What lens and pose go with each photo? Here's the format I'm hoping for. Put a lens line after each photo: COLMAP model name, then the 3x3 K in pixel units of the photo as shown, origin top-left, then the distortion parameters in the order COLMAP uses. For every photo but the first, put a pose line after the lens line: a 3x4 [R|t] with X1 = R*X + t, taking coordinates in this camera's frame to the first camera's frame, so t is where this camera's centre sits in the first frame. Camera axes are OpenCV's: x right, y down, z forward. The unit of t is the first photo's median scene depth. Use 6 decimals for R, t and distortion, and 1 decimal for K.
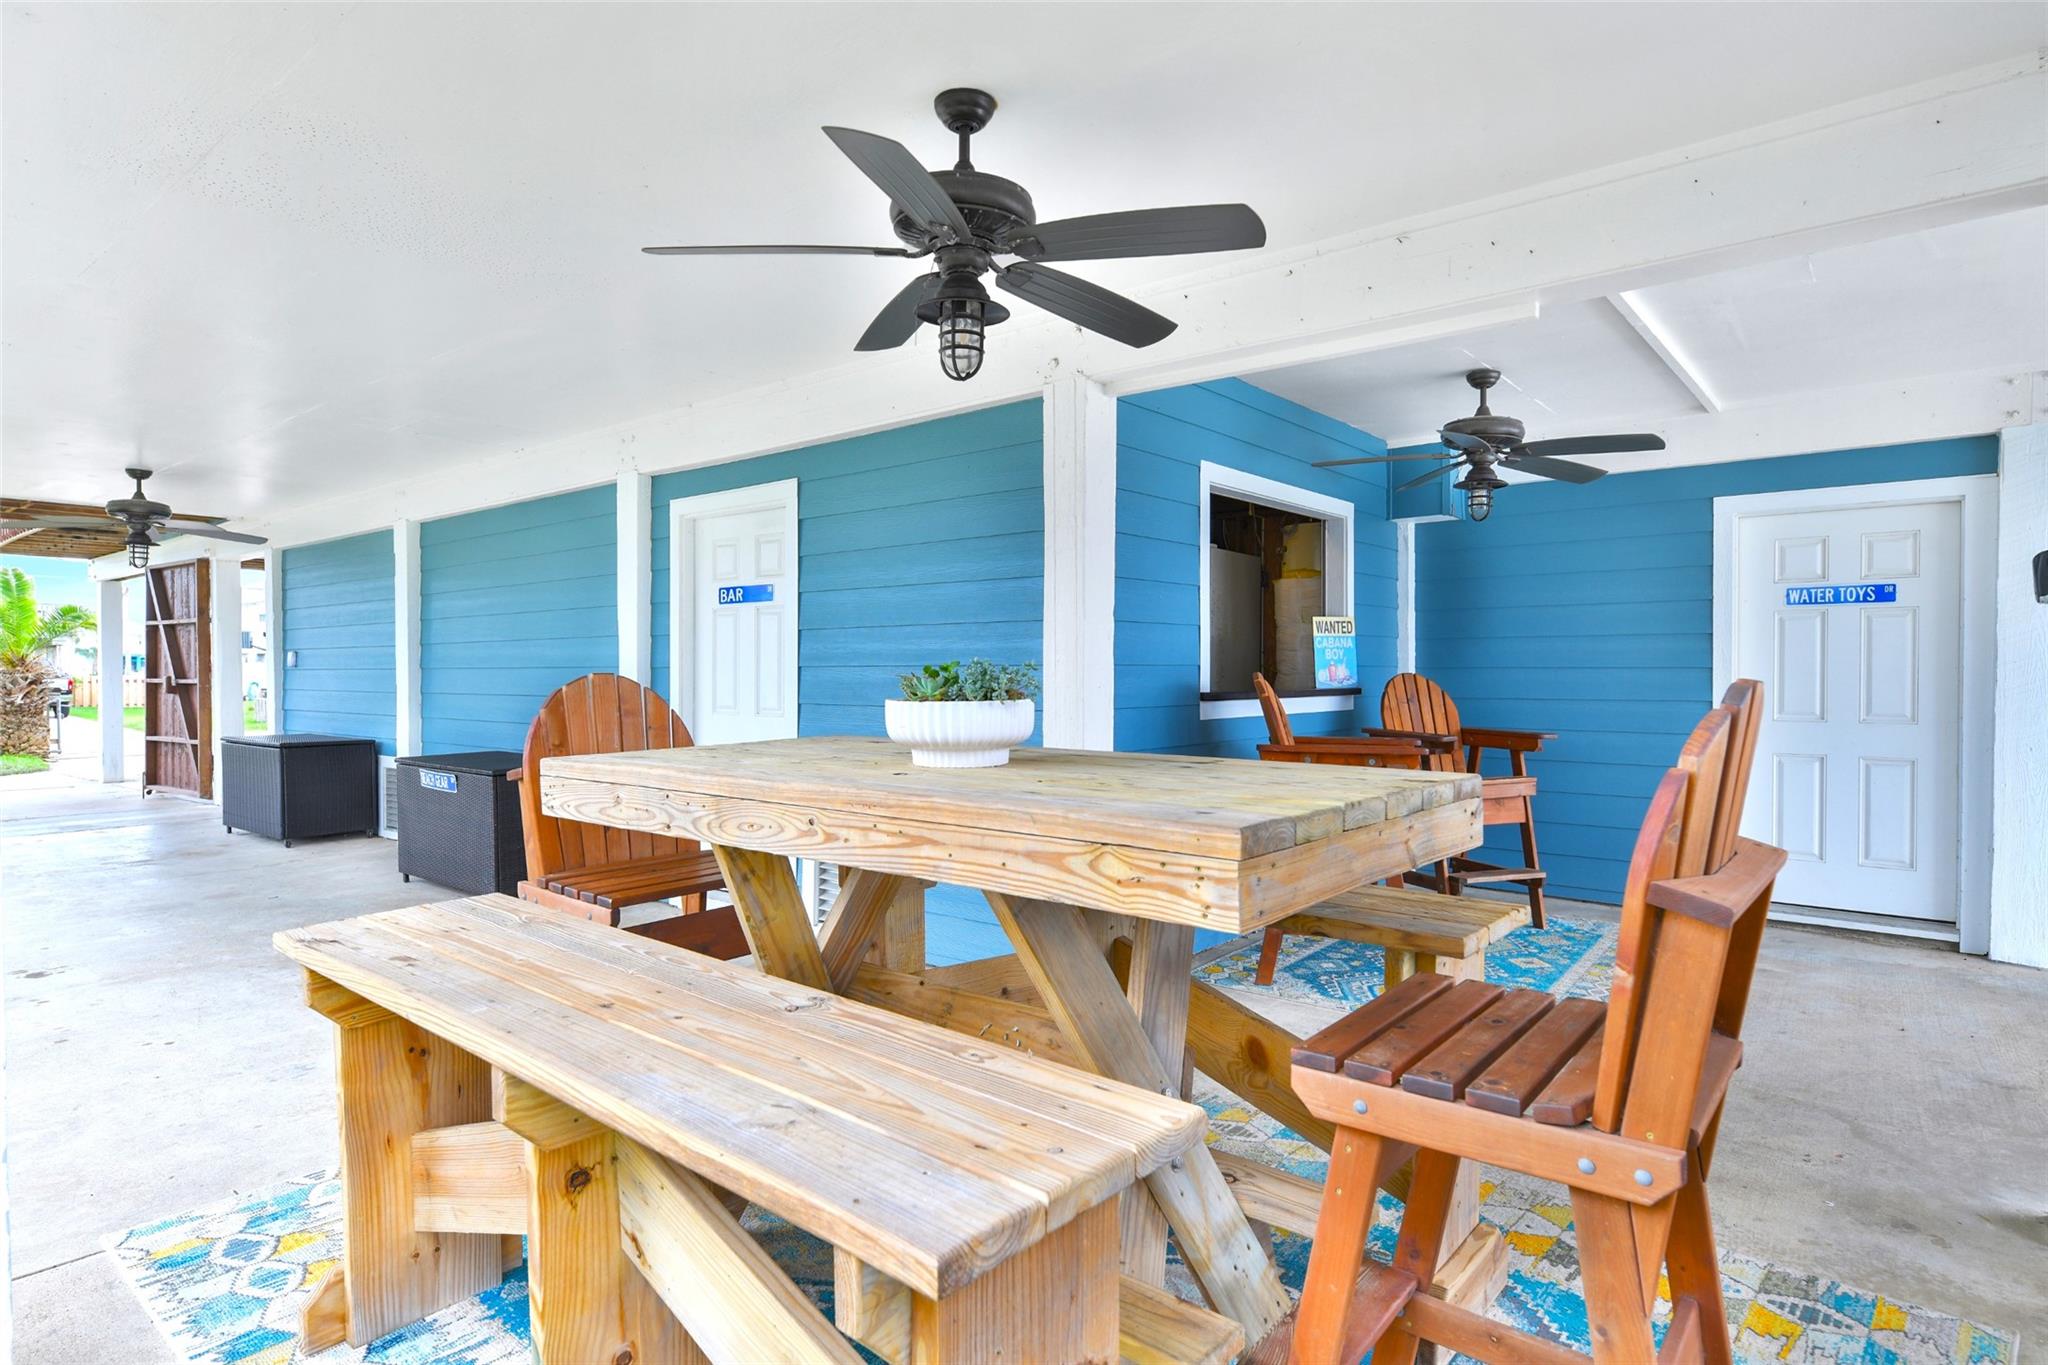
lens RADIAL K [[1097.9, 0, 1024.0], [0, 1097.9, 682.5], [0, 0, 1]] dist [0.000232, 0.000617]
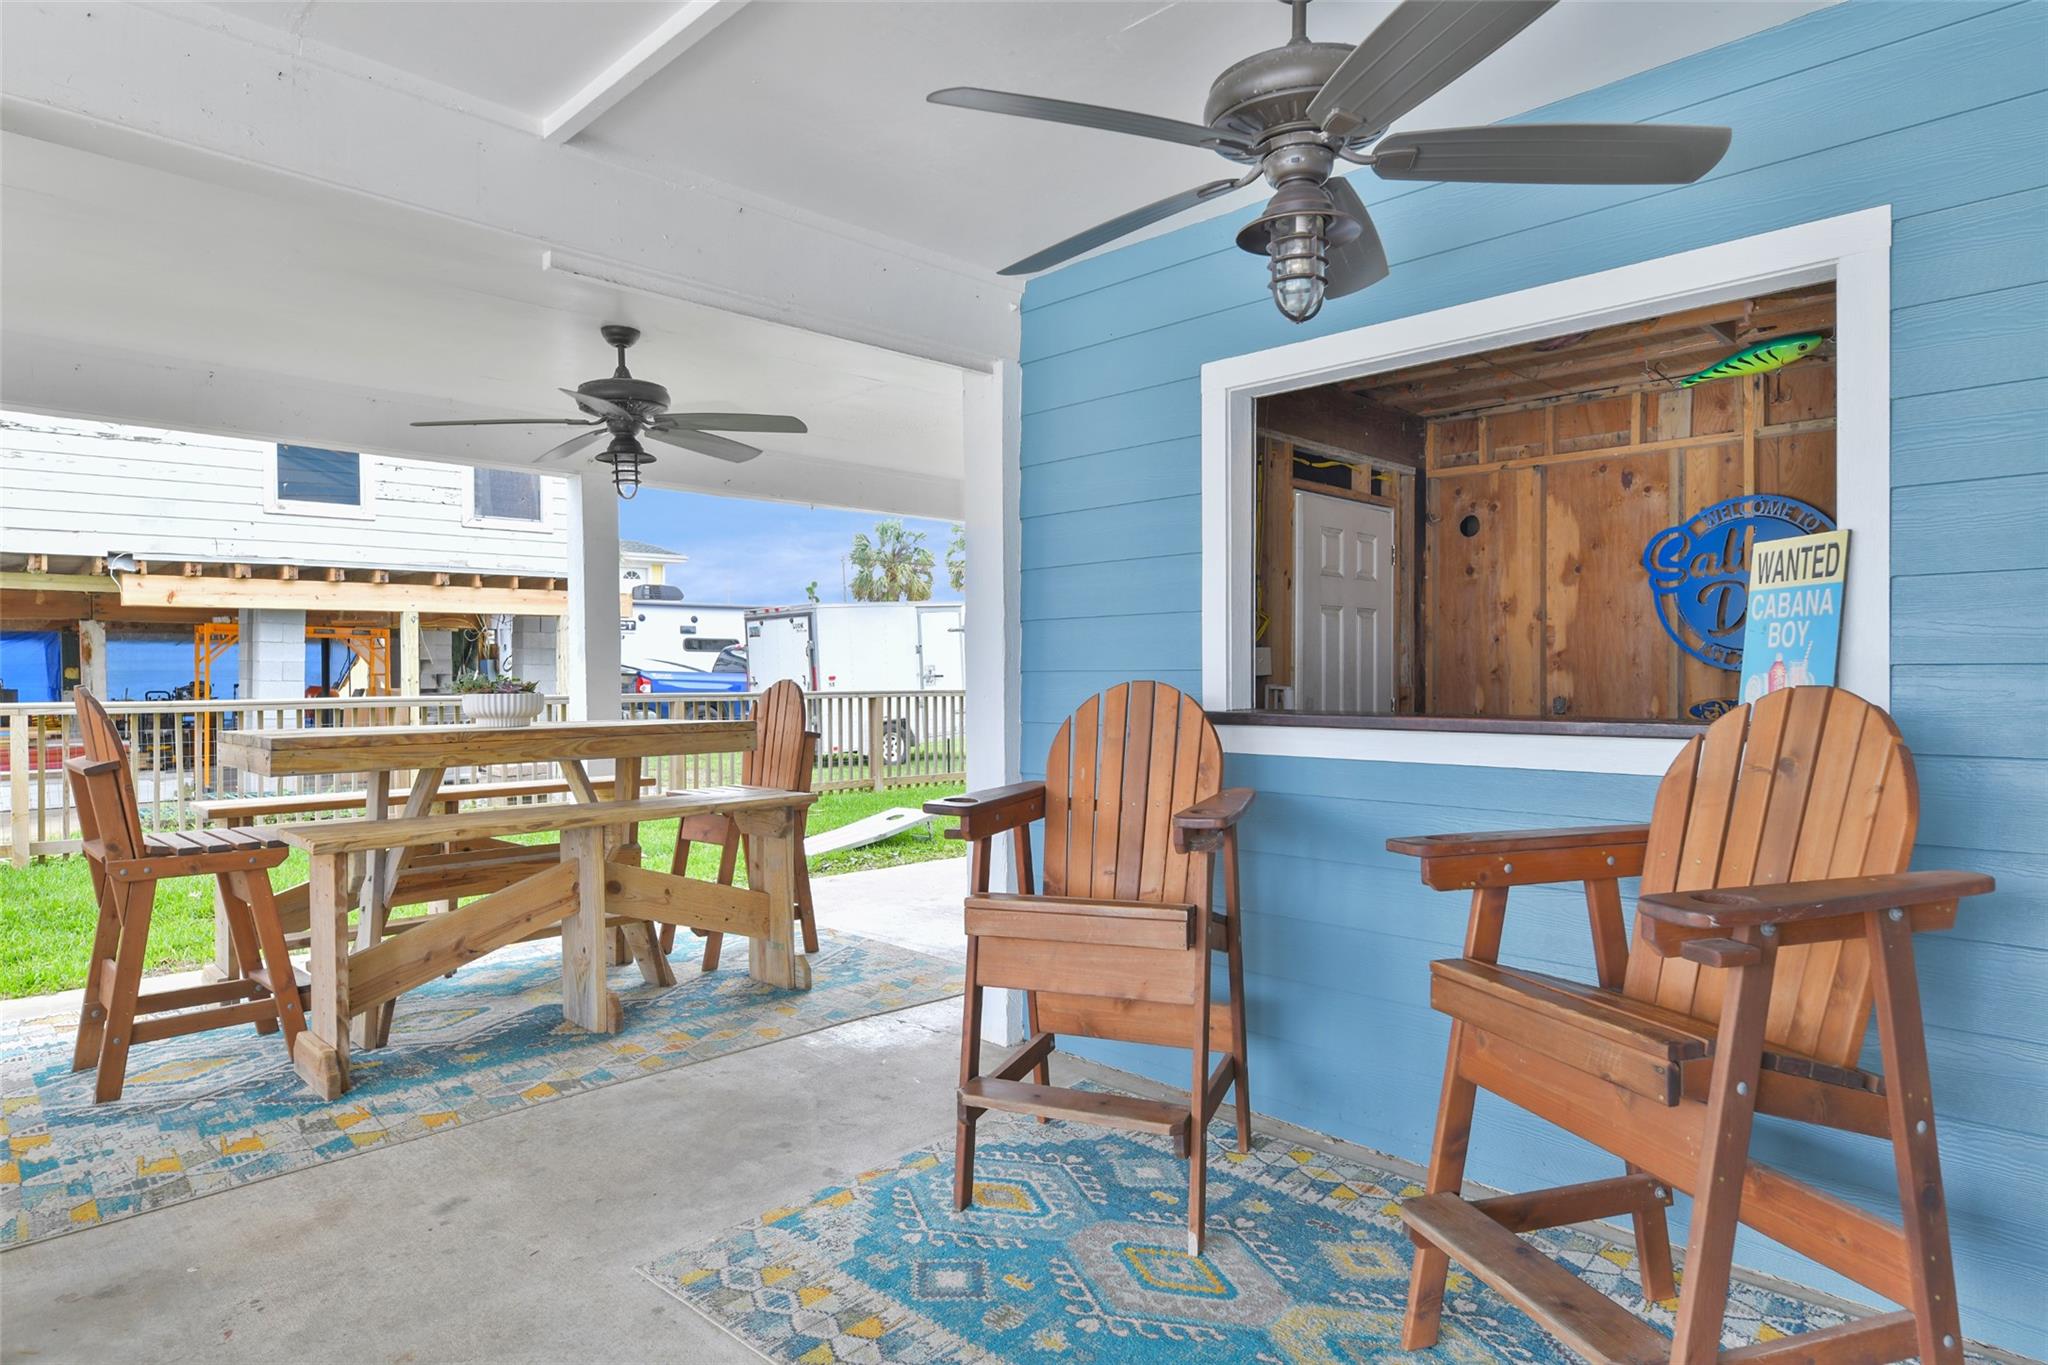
lens RADIAL K [[1172.3, 0, 1024.5], [0, 1172.3, 699.9], [0, 0, 1]] dist [-0.001684, -0.000951]
pose [[-0.084740, 0.024393, -0.996104, 0.937776], [-0.014431, 0.999565, 0.025705, -0.014138], [0.996299, 0.016553, -0.084352, 1.015181]]
